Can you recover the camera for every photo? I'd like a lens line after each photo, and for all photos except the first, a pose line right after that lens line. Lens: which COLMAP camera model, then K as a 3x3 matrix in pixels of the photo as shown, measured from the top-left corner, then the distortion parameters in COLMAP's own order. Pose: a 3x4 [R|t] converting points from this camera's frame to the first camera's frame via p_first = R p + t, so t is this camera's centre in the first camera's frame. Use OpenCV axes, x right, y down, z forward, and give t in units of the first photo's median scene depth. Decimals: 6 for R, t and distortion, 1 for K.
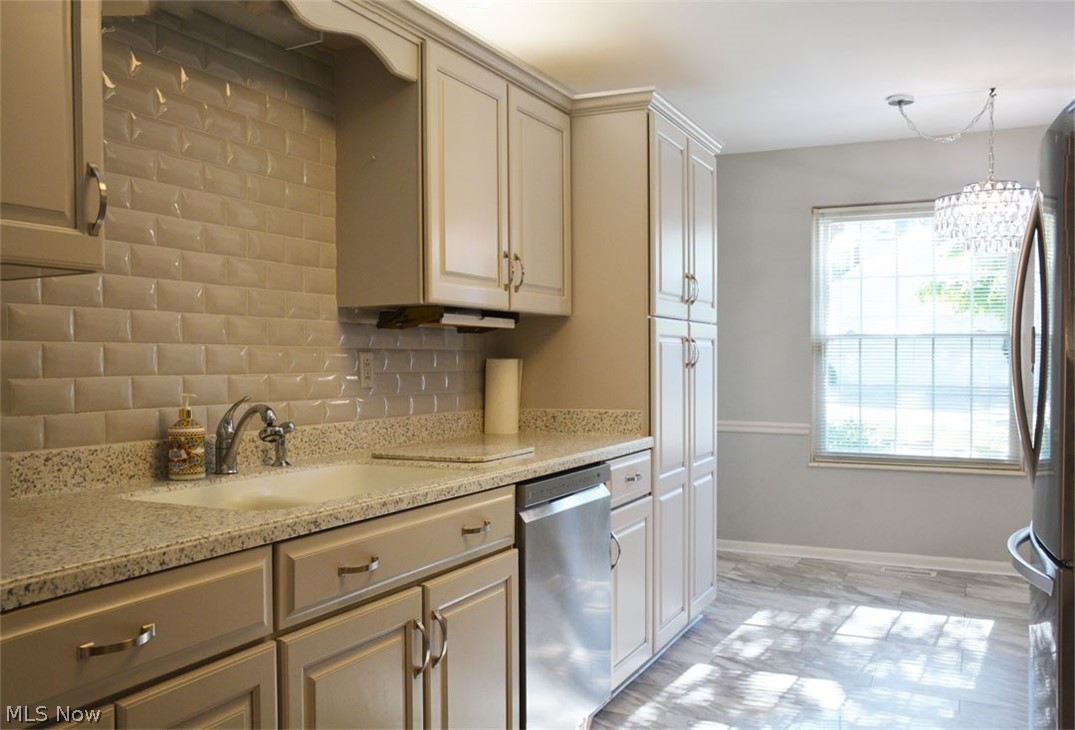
lens RADIAL K [[950.8, 0, 505.3], [0, 950.8, 360.6], [0, 0, 1]] dist [-0.118118, 0.187723]
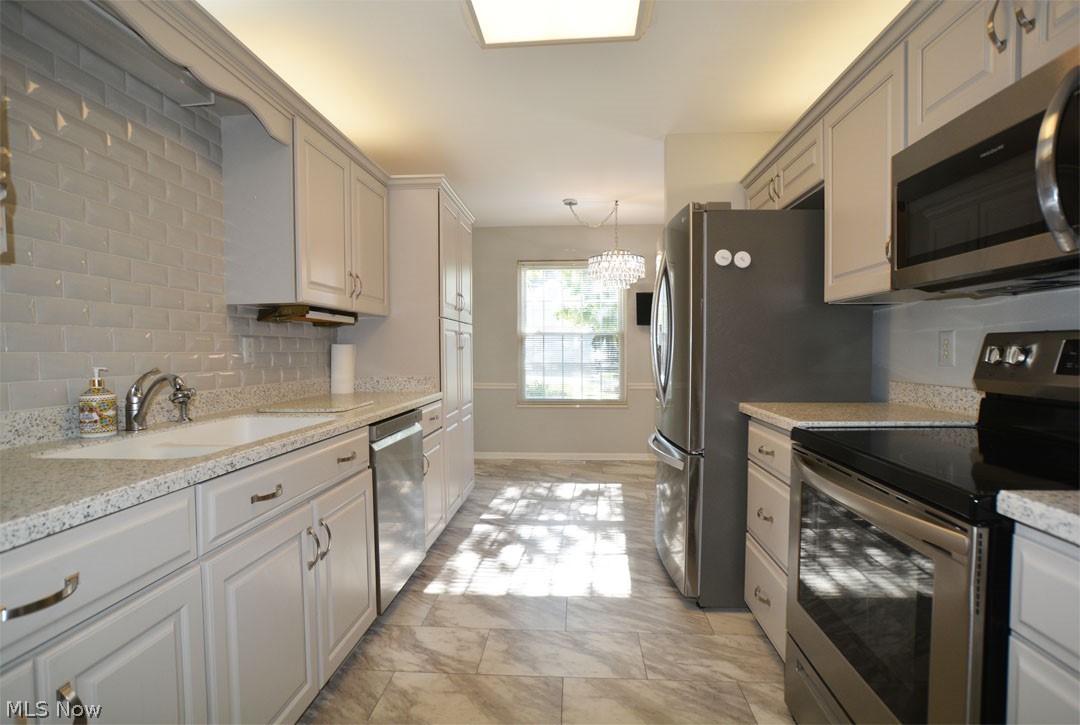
lens RADIAL K [[530.3, 0, 540.0], [0, 530.3, 362.5], [0, 0, 1]] dist [-0.060540, 0.028948]
pose [[0.918394, -0.011574, 0.395498, -0.055451], [0.003626, 0.999776, 0.020838, 0.013224], [-0.395651, -0.017703, 0.918230, 0.116969]]
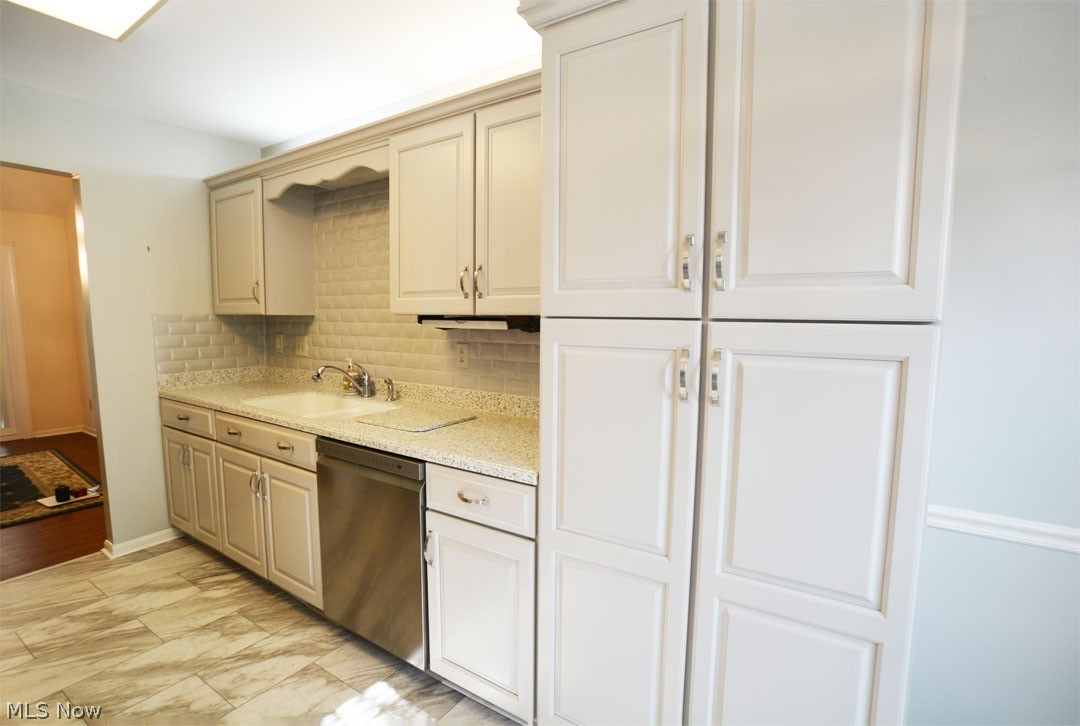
lens RADIAL K [[530.3, 0, 540.0], [0, 530.3, 363.0], [0, 0, 1]] dist [-0.060540, 0.028948]
pose [[-0.112592, 0.096123, -0.988981, 0.658952], [-0.006474, 0.995218, 0.097466, -0.060204], [0.993620, 0.017376, -0.111431, 1.186604]]
